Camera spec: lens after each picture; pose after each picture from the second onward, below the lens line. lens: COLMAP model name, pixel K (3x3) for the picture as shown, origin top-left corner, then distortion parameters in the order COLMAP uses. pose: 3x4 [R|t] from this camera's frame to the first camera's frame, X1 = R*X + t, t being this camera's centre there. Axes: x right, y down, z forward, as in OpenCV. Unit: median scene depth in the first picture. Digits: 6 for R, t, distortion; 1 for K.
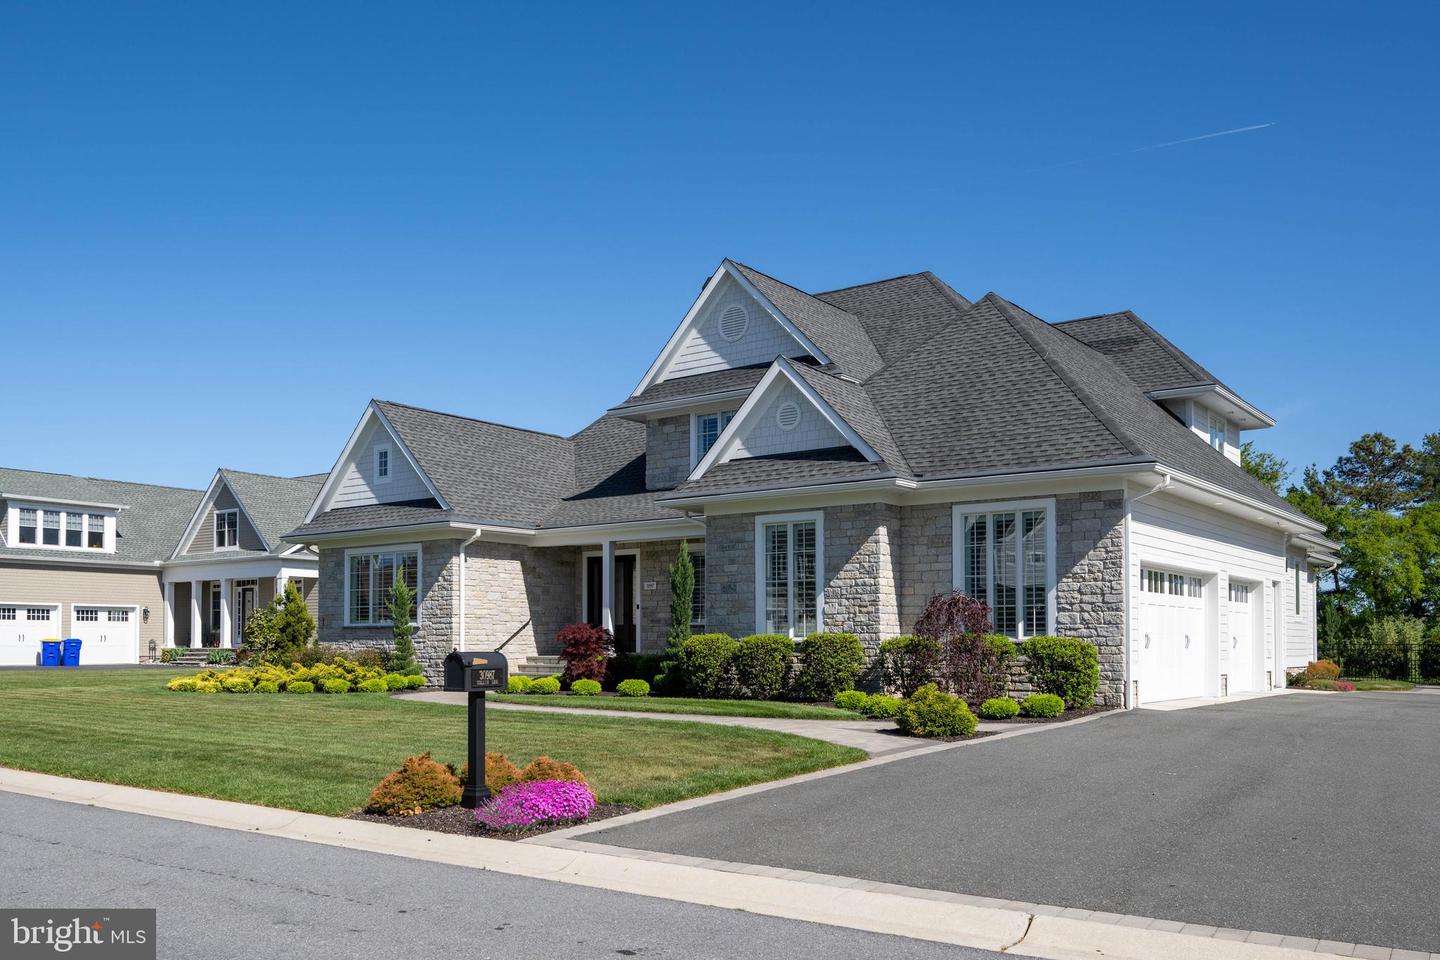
lens RADIAL K [[1209.1, 0, 679.6], [0, 1209.1, 617.4], [0, 0, 1]] dist [-0.003723, 0.006702]
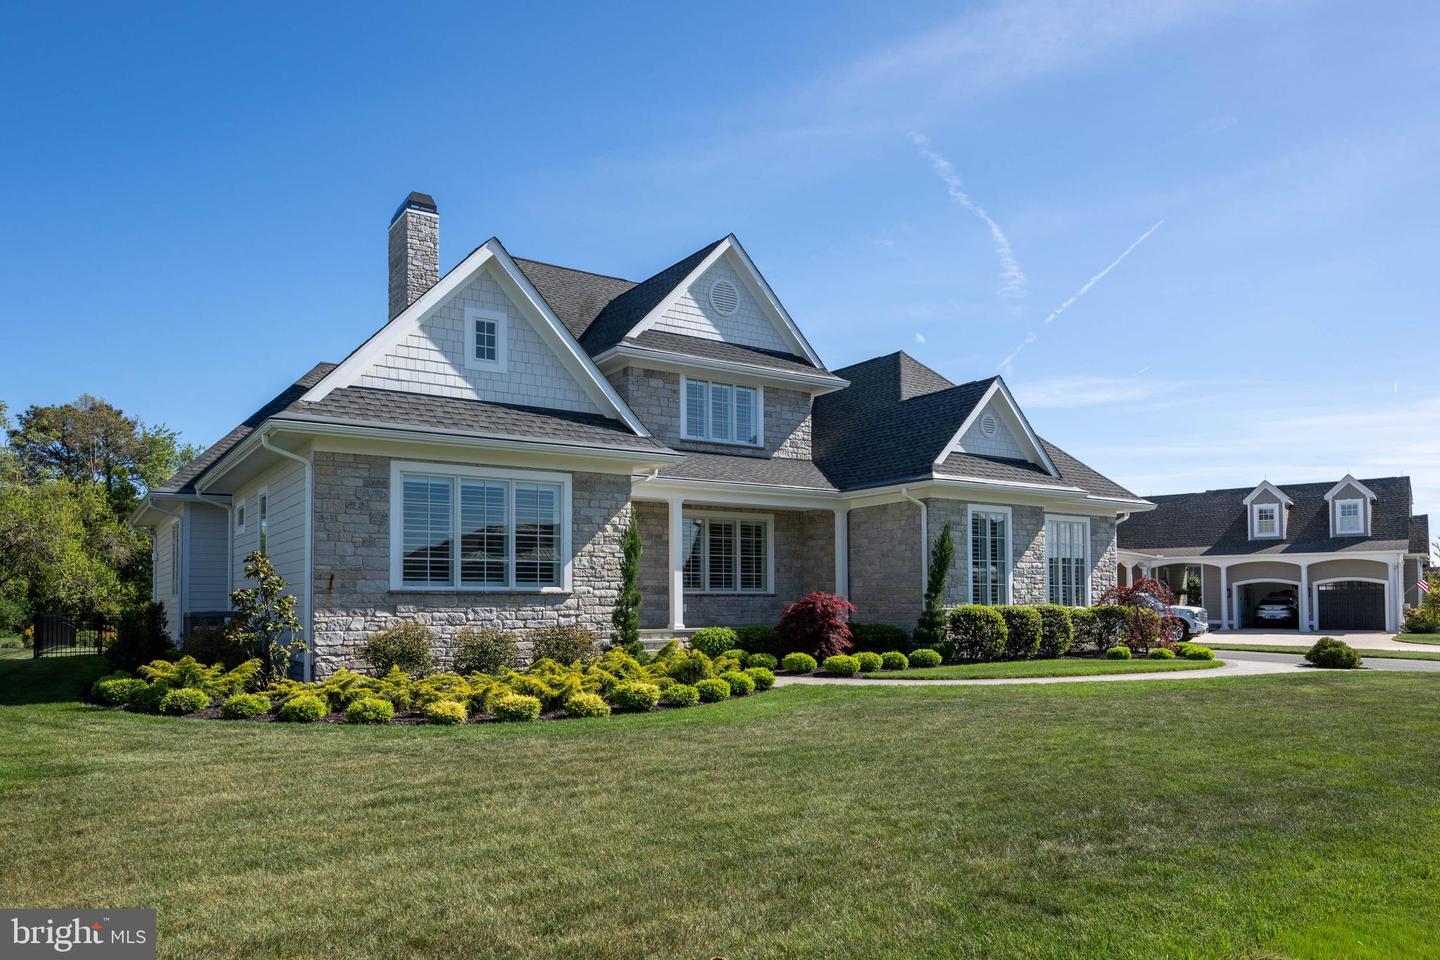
lens RADIAL K [[964.3, 0, 694.8], [0, 964.3, 565.2], [0, 0, 1]] dist [-0.000156, -0.000227]
pose [[0.326643, 0.036752, 0.944433, -0.806219], [-0.017150, 0.999310, -0.032956, 0.009627], [-0.944992, -0.005432, 0.327048, 0.844700]]
